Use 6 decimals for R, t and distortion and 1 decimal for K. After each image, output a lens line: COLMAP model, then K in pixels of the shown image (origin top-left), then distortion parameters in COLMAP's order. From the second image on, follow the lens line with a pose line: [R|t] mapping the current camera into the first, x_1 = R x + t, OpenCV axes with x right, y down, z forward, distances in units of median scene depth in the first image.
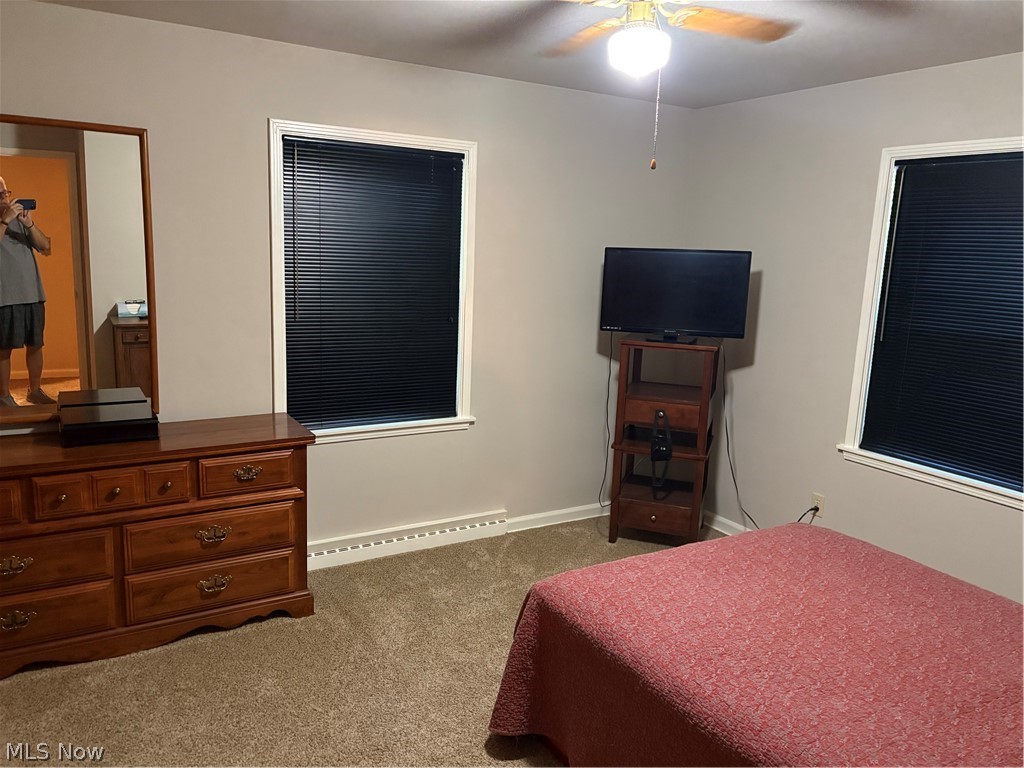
lens RADIAL K [[784.5, 0, 511.7], [0, 784.5, 382.2], [0, 0, 1]] dist [0.072782, -0.071053]
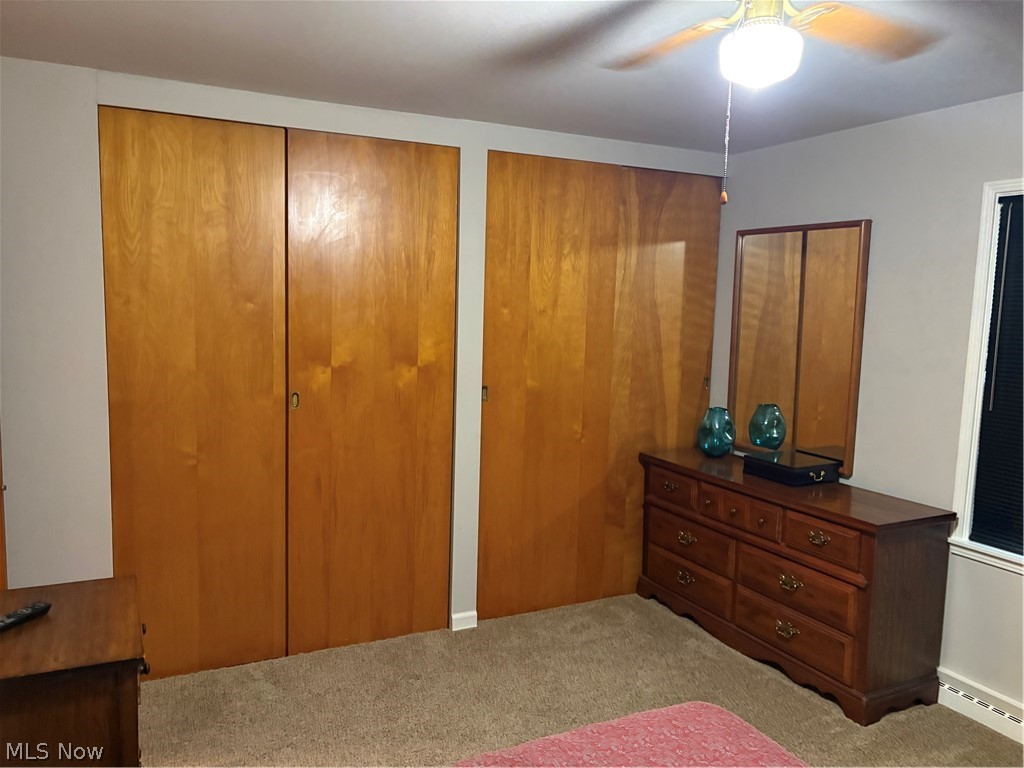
lens RADIAL K [[784.5, 0, 511.2], [0, 784.5, 385.5], [0, 0, 1]] dist [0.072782, -0.071053]
pose [[-0.065121, 0.076001, -0.994979, 0.726733], [-0.197817, 0.976324, 0.087523, -0.092815], [0.978073, 0.202524, -0.048544, 0.649997]]
